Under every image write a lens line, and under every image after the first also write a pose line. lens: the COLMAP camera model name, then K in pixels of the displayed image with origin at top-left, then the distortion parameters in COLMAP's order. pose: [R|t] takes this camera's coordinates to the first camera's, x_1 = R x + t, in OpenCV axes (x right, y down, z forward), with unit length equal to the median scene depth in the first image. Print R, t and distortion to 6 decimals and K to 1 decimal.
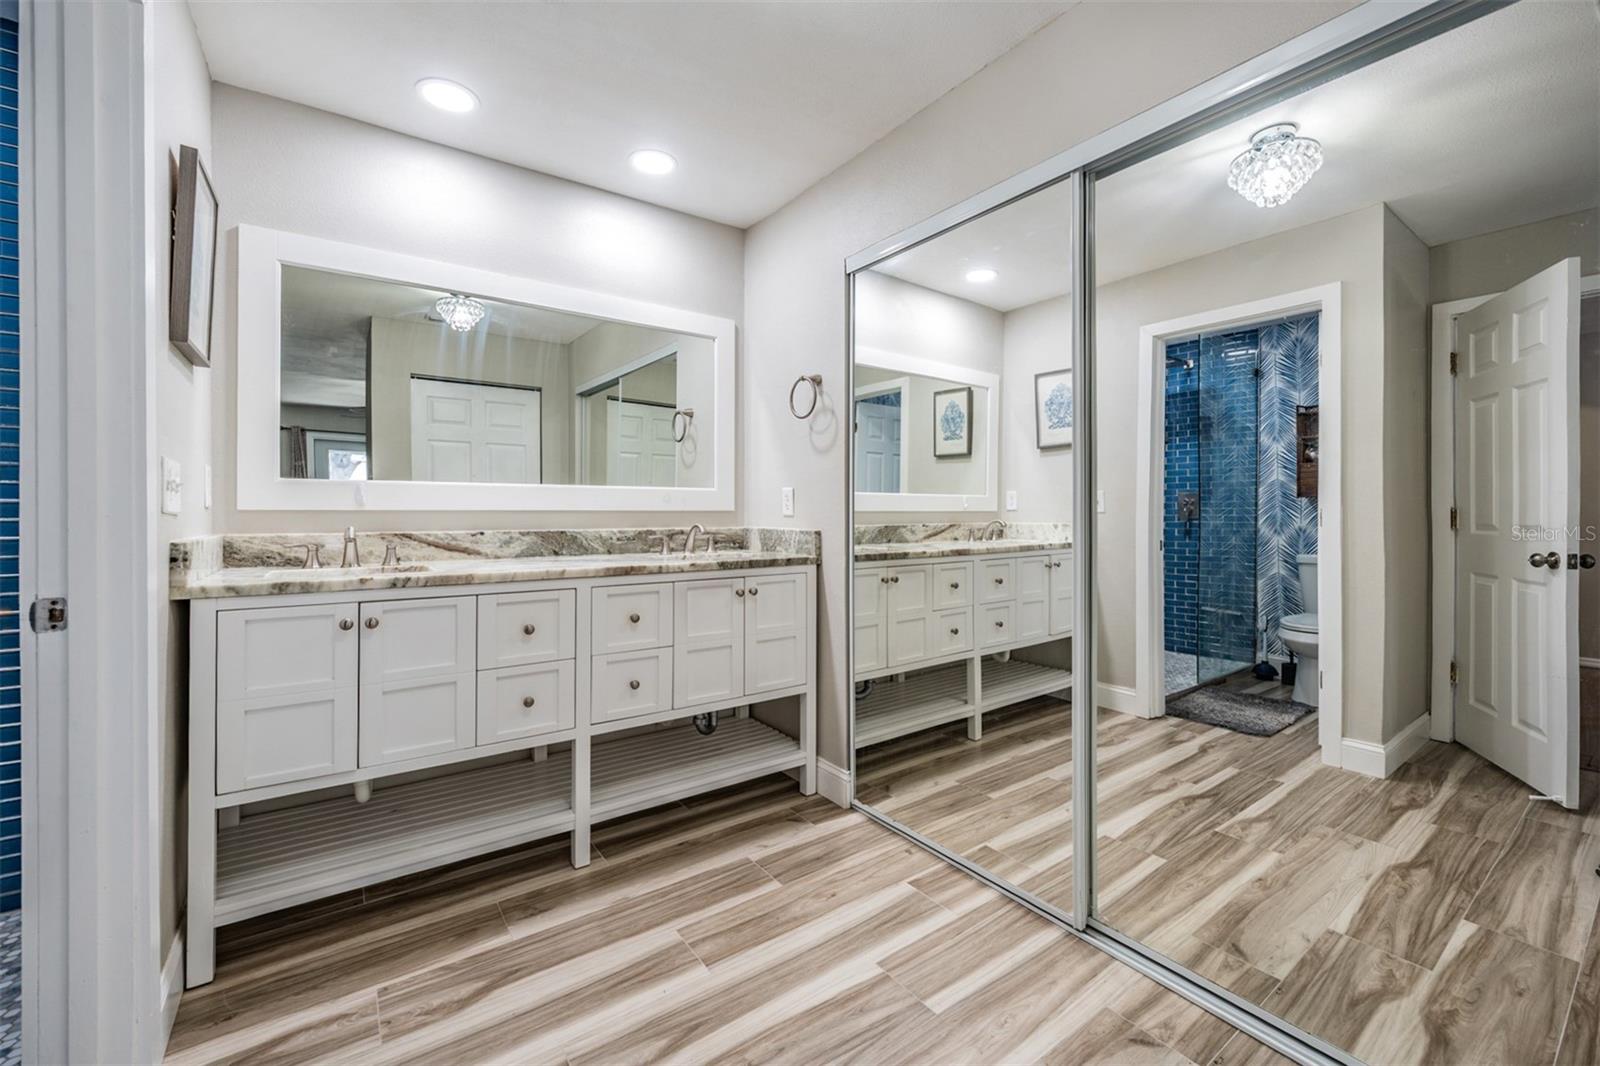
lens RADIAL K [[652.8, 0, 799.1], [0, 652.8, 510.6], [0, 0, 1]] dist [-0.000649, -0.000018]
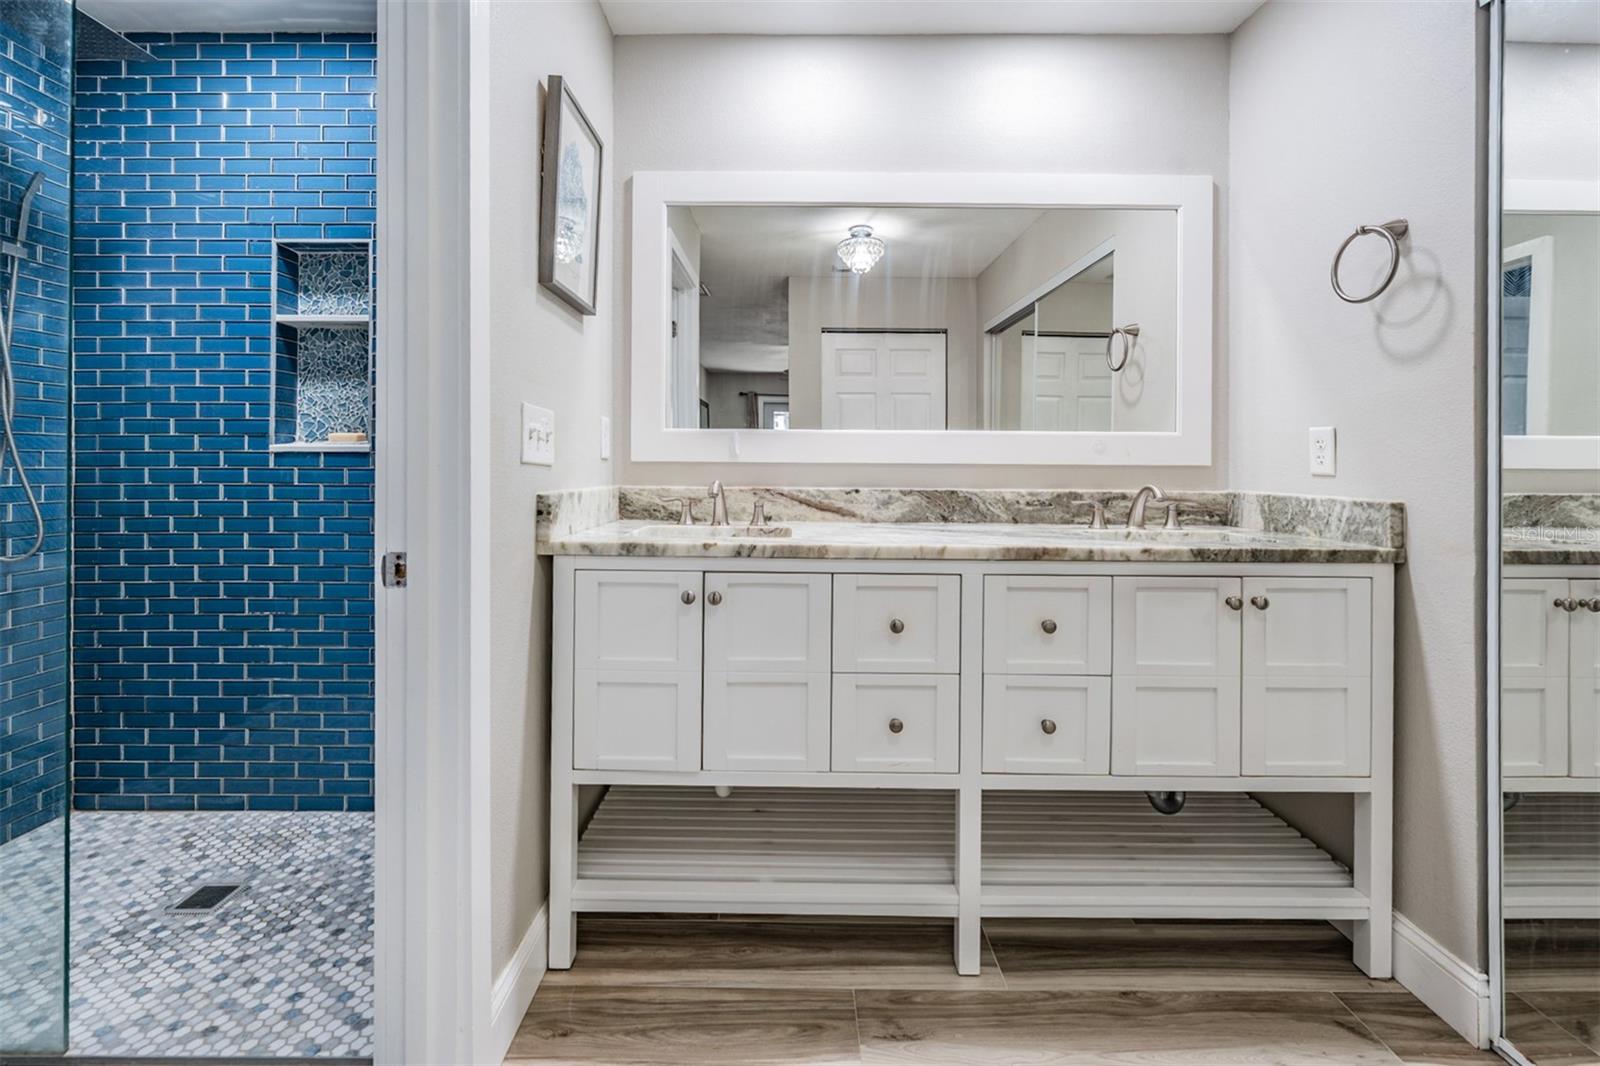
lens RADIAL K [[663.0, 0, 785.2], [0, 663.0, 459.4], [0, 0, 1]] dist [-0.001909, 0.000099]
pose [[0.804179, 0.000540, -0.594387, -0.058008], [-0.006298, 0.999951, -0.007613, 0.001842], [0.594354, 0.009866, 0.804143, 0.257708]]
